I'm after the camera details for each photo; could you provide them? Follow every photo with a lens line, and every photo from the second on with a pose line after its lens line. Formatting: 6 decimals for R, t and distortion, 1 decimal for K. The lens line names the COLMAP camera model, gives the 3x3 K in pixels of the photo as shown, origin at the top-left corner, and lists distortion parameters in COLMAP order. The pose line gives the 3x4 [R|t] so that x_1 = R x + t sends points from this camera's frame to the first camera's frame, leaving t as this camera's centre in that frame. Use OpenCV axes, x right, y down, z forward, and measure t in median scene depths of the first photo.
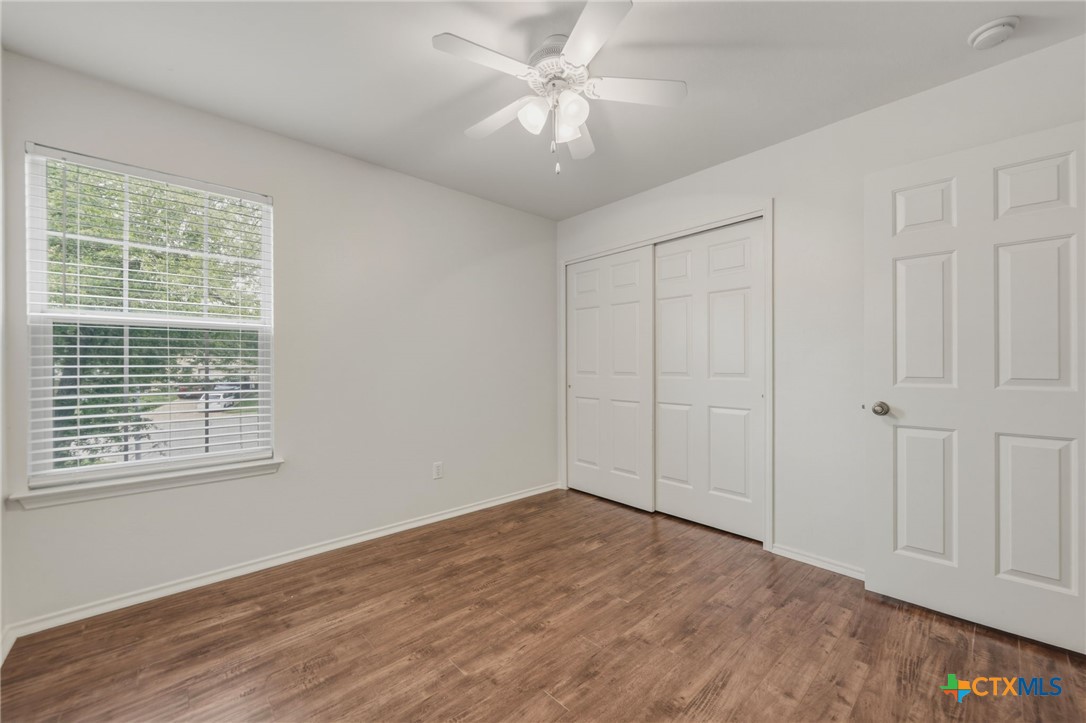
lens RADIAL K [[414.3, 0, 548.4], [0, 414.3, 359.9], [0, 0, 1]] dist [-0.000139, 0.000071]
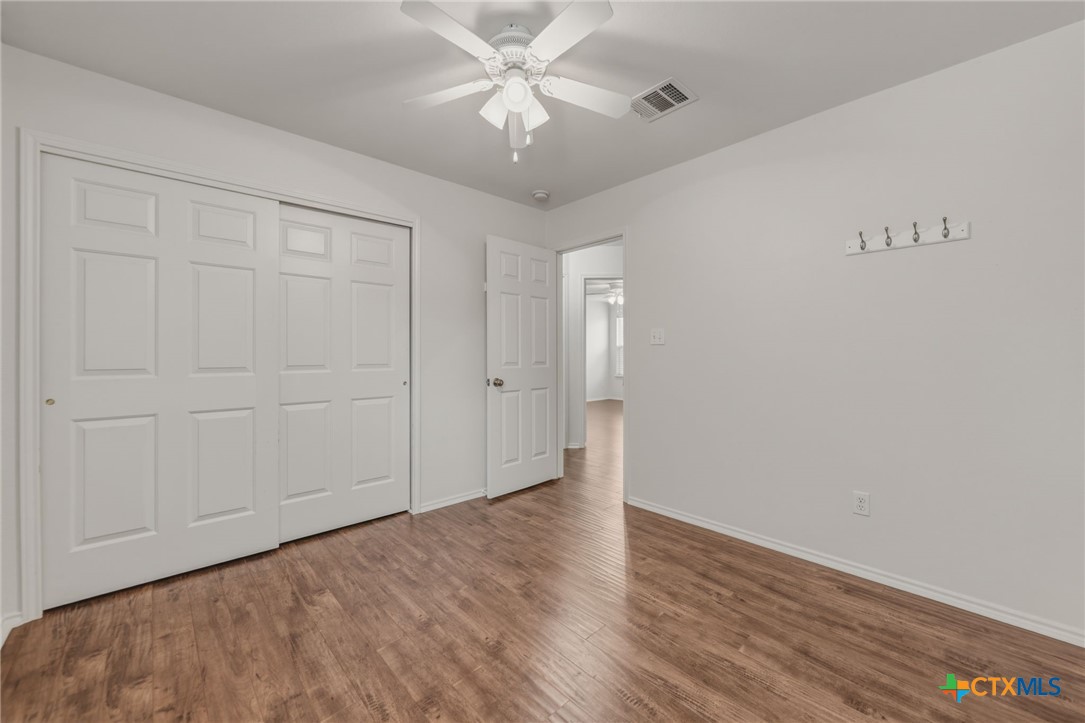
lens RADIAL K [[429.8, 0, 540.8], [0, 429.8, 353.8], [0, 0, 1]] dist [-0.000053, 0.000016]
pose [[0.008696, 0.002476, 0.999959, -0.743194], [-0.007370, 0.999970, -0.002412, 0.008085], [-0.999935, -0.007349, 0.008714, 0.693067]]
